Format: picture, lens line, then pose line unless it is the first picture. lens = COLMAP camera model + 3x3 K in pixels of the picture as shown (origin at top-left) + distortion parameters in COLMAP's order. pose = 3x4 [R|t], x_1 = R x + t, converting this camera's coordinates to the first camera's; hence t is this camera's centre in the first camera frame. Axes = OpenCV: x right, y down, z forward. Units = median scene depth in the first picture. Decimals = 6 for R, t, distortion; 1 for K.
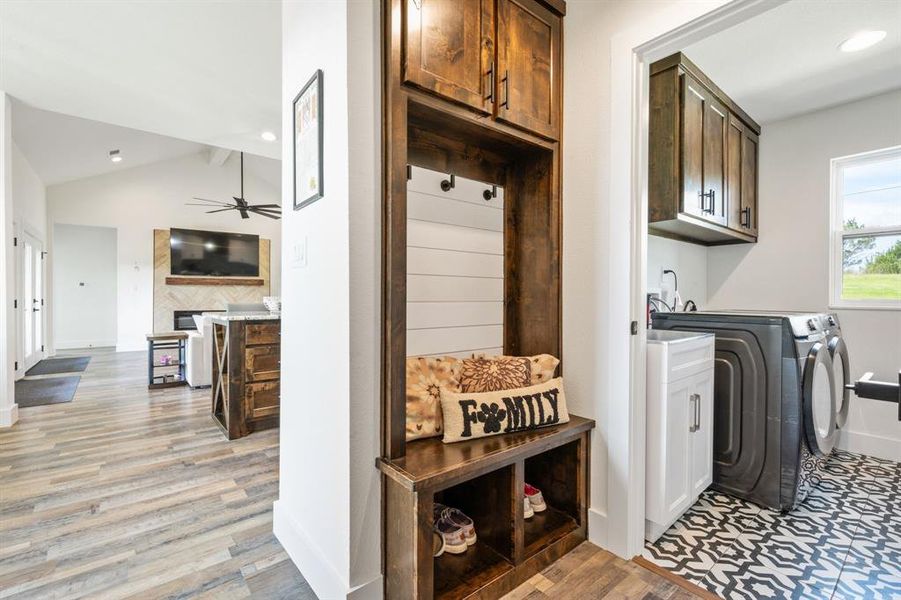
lens RADIAL K [[412.2, 0, 445.6], [0, 412.2, 299.9], [0, 0, 1]] dist [0.000820, 0.001582]
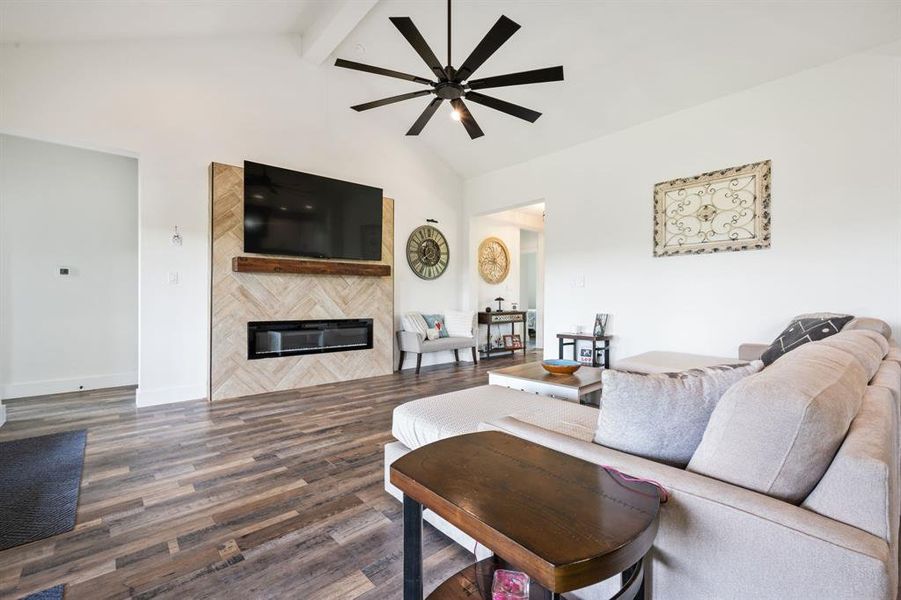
lens RADIAL K [[386.0, 0, 444.1], [0, 386.0, 302.6], [0, 0, 1]] dist [-0.009373, 0.001828]
pose [[0.998299, -0.000731, 0.058298, -0.467137], [0.000588, 0.999997, 0.002468, 0.000800], [-0.058299, -0.002430, 0.998296, 0.530702]]
